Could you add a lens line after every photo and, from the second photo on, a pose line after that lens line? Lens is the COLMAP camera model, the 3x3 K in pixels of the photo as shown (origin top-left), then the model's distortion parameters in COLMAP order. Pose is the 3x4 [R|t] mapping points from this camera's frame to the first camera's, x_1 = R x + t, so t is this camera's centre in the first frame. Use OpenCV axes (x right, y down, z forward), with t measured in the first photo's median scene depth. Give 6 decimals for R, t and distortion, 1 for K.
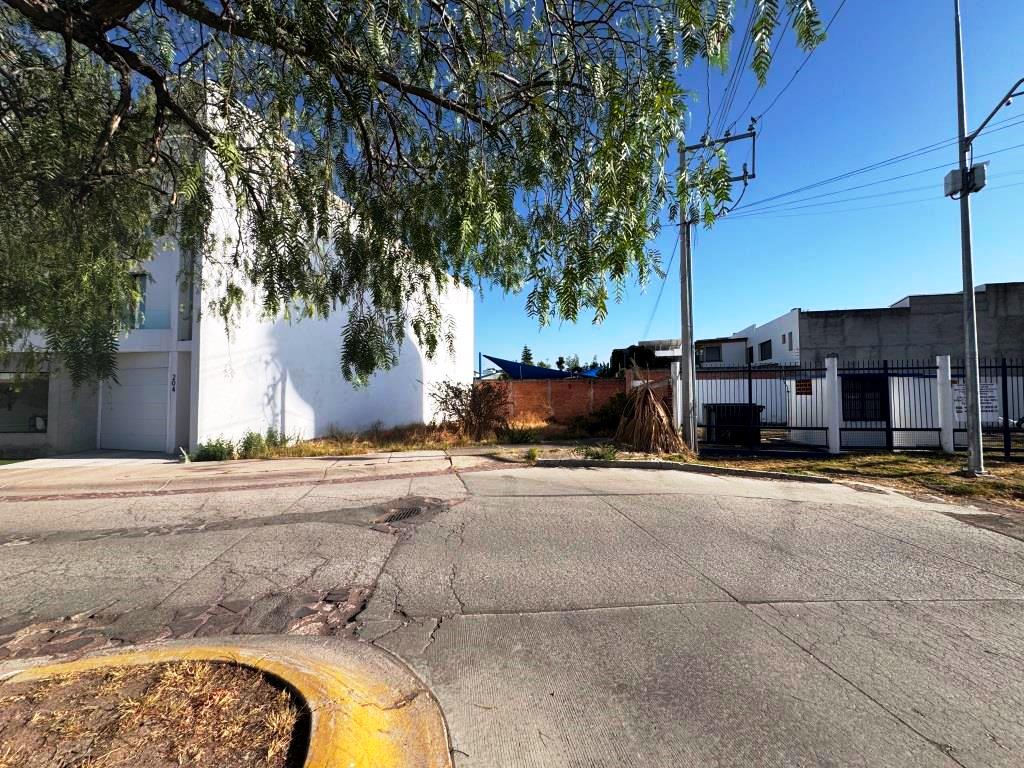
lens RADIAL K [[406.6, 0, 512.0], [0, 406.6, 384.0], [0, 0, 1]] dist [-0.003673, 0.000379]
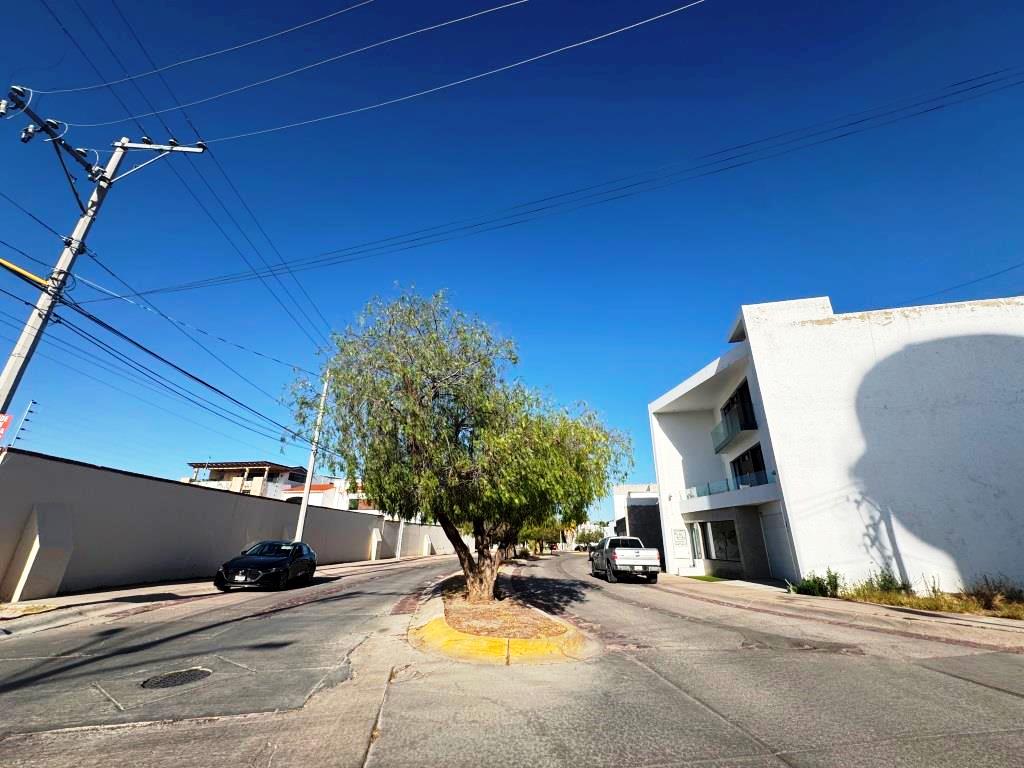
lens RADIAL K [[406.6, 0, 512.0], [0, 406.6, 384.0], [0, 0, 1]] dist [-0.003673, 0.000379]
pose [[0.033117, -0.349112, -0.936496, 0.521162], [0.019460, 0.937057, -0.348633, 0.009857], [0.999262, -0.006679, 0.037827, 0.099859]]
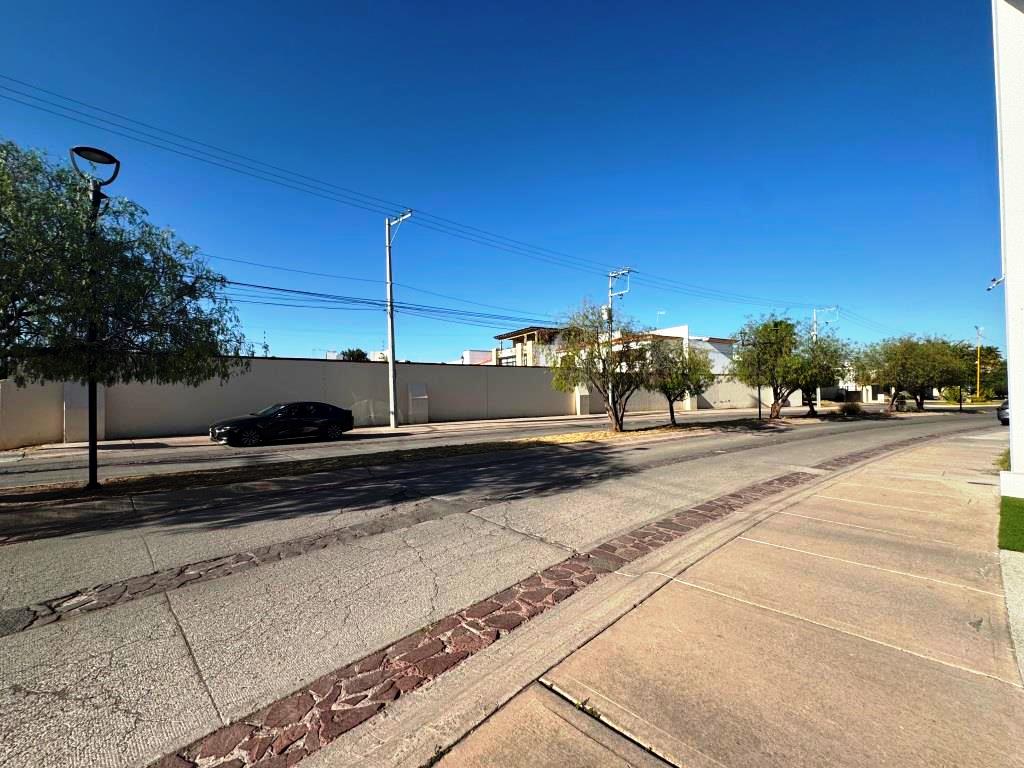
lens RADIAL K [[406.6, 0, 512.0], [0, 406.6, 384.0], [0, 0, 1]] dist [-0.003673, 0.000379]
pose [[-0.754255, 0.007060, -0.656544, -0.610310], [0.038441, 0.998702, -0.033423, 0.029722], [0.655456, -0.050448, -0.753547, 0.946223]]
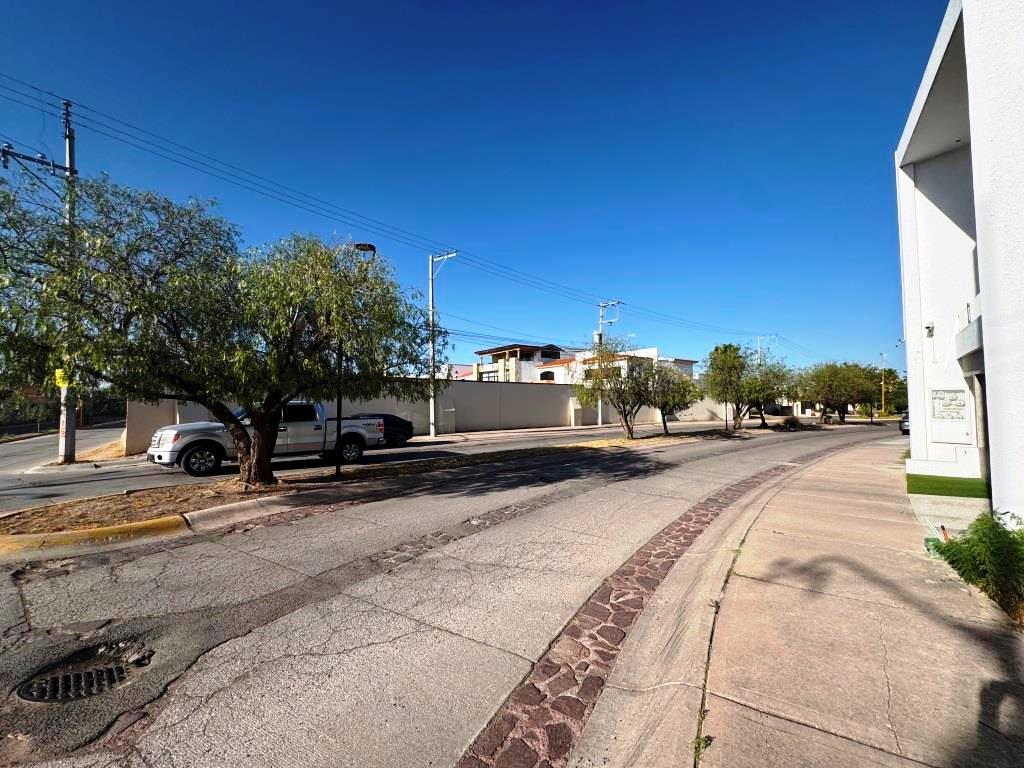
lens RADIAL K [[406.6, 0, 512.0], [0, 406.6, 384.0], [0, 0, 1]] dist [-0.003673, 0.000379]
pose [[-0.671882, -0.022378, -0.740321, -0.135092], [0.031527, 0.997773, -0.058773, 0.010132], [0.739987, -0.062828, -0.669680, 0.923262]]
